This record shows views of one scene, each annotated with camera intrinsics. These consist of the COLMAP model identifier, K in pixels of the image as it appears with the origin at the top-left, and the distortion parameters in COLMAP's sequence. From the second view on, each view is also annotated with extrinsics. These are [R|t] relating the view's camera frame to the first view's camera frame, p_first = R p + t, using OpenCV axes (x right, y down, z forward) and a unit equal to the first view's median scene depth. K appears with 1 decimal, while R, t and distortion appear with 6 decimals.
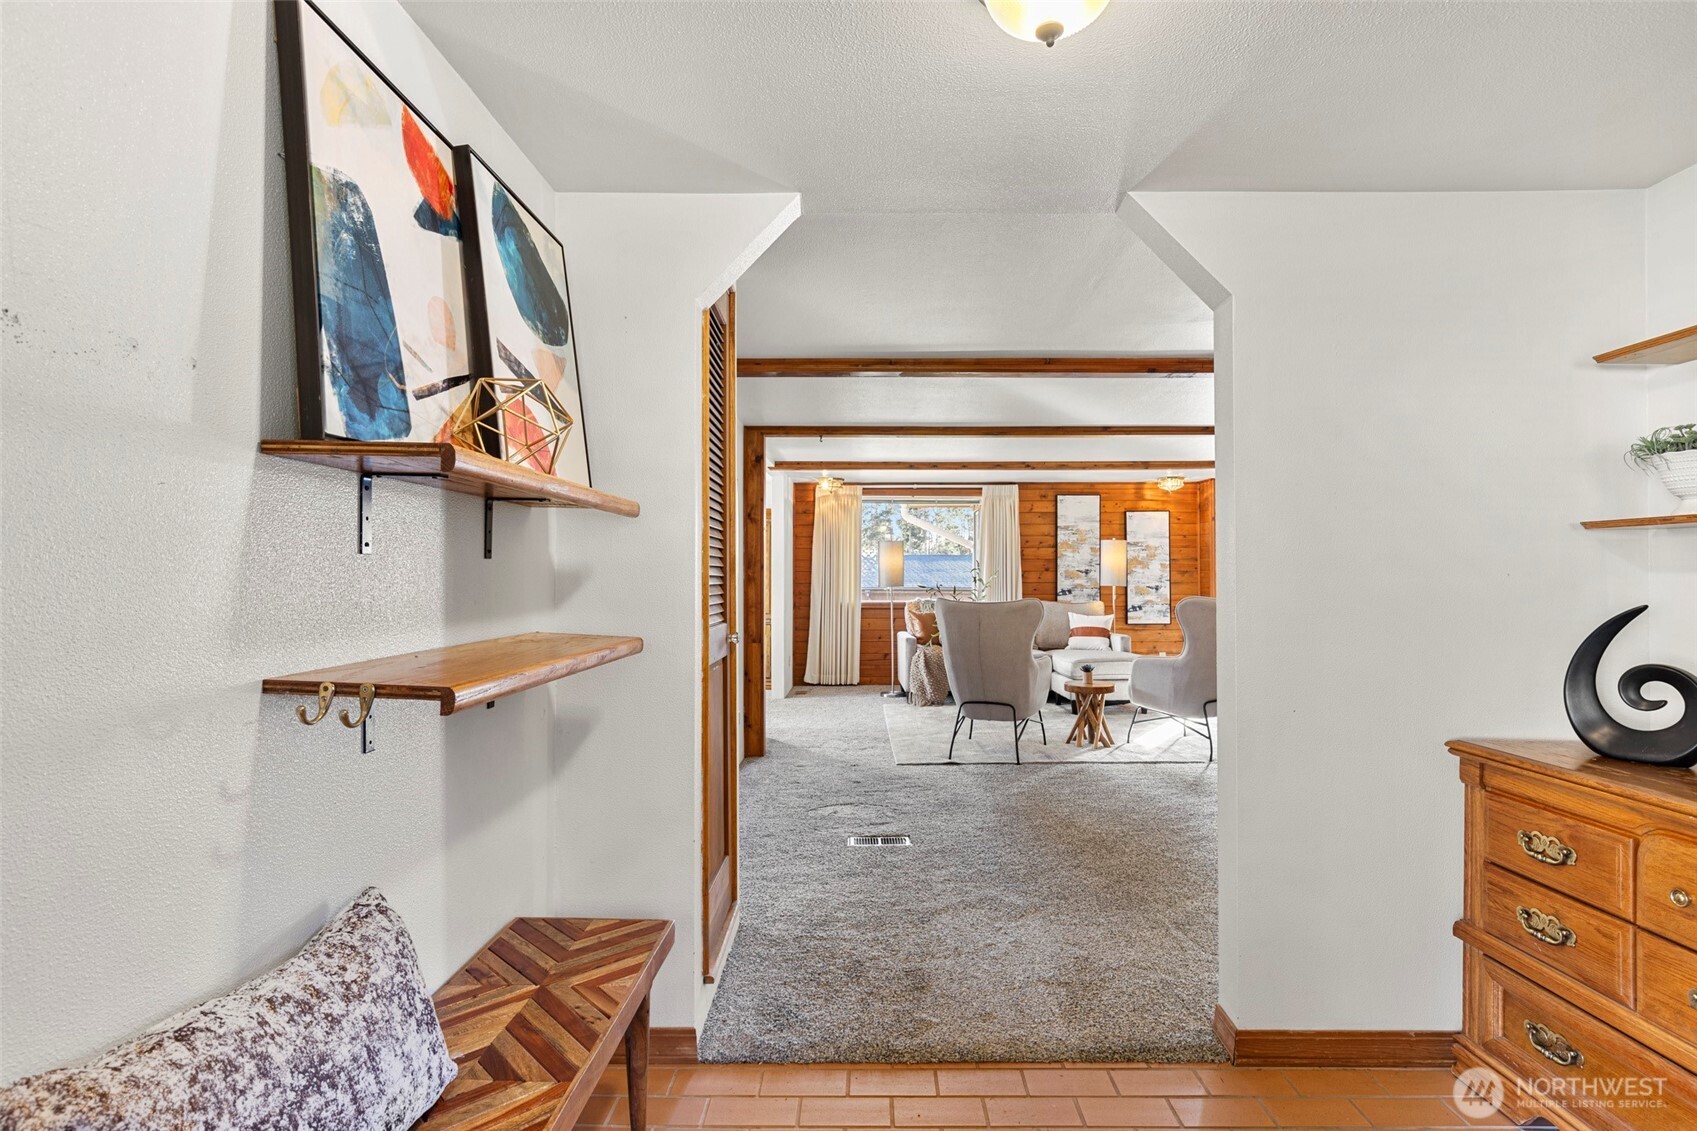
lens RADIAL K [[838.7, 0, 845.4], [0, 838.7, 565.8], [0, 0, 1]] dist [-0.000552, -0.000042]
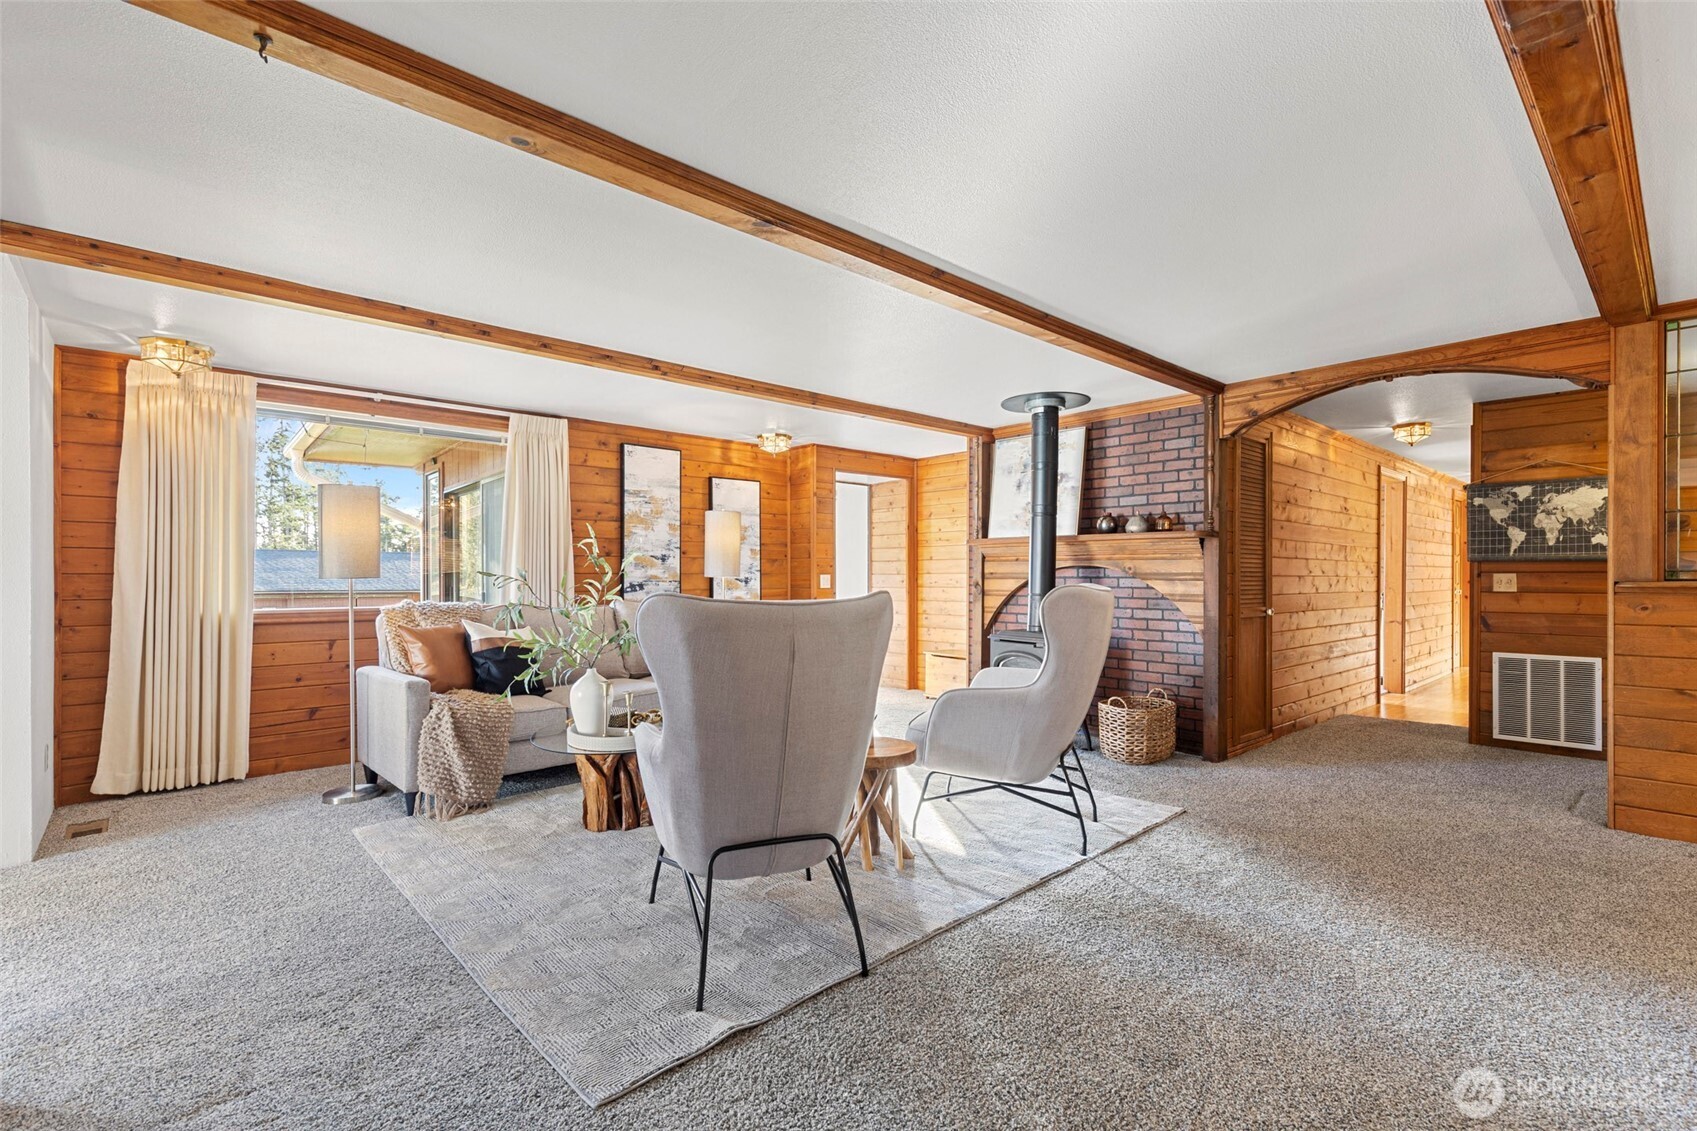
lens RADIAL K [[781.4, 0, 878.5], [0, 781.4, 576.6], [0, 0, 1]] dist [0.007846, -0.002124]
pose [[0.717010, -0.000216, 0.697063, -0.040041], [-0.007168, 0.999945, 0.007683, 0.016378], [-0.697026, -0.010505, 0.716968, 0.404165]]
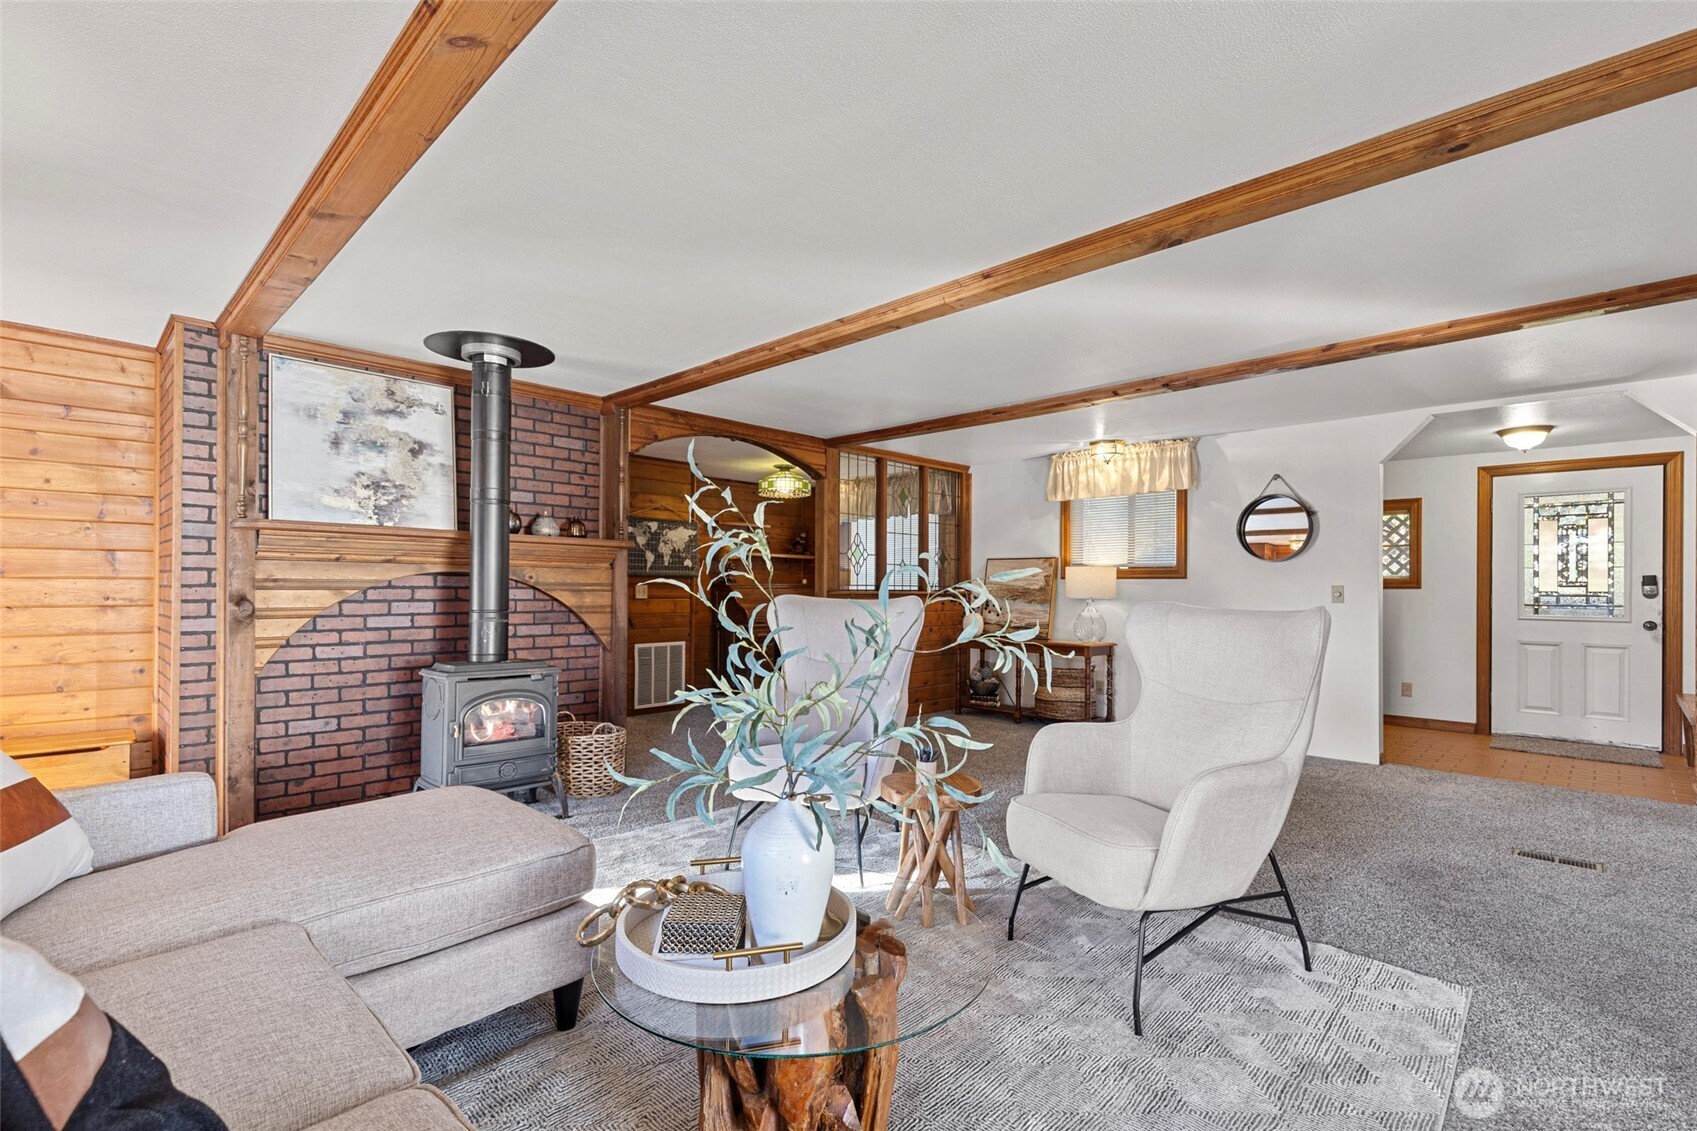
lens RADIAL K [[781.4, 0, 878.7], [0, 781.4, 586.7], [0, 0, 1]] dist [0.007846, -0.002124]
pose [[-0.750214, -0.005869, 0.661169, 0.000706], [-0.017640, 0.999782, -0.011142, 0.021031], [-0.660960, -0.020022, -0.750154, 0.876734]]
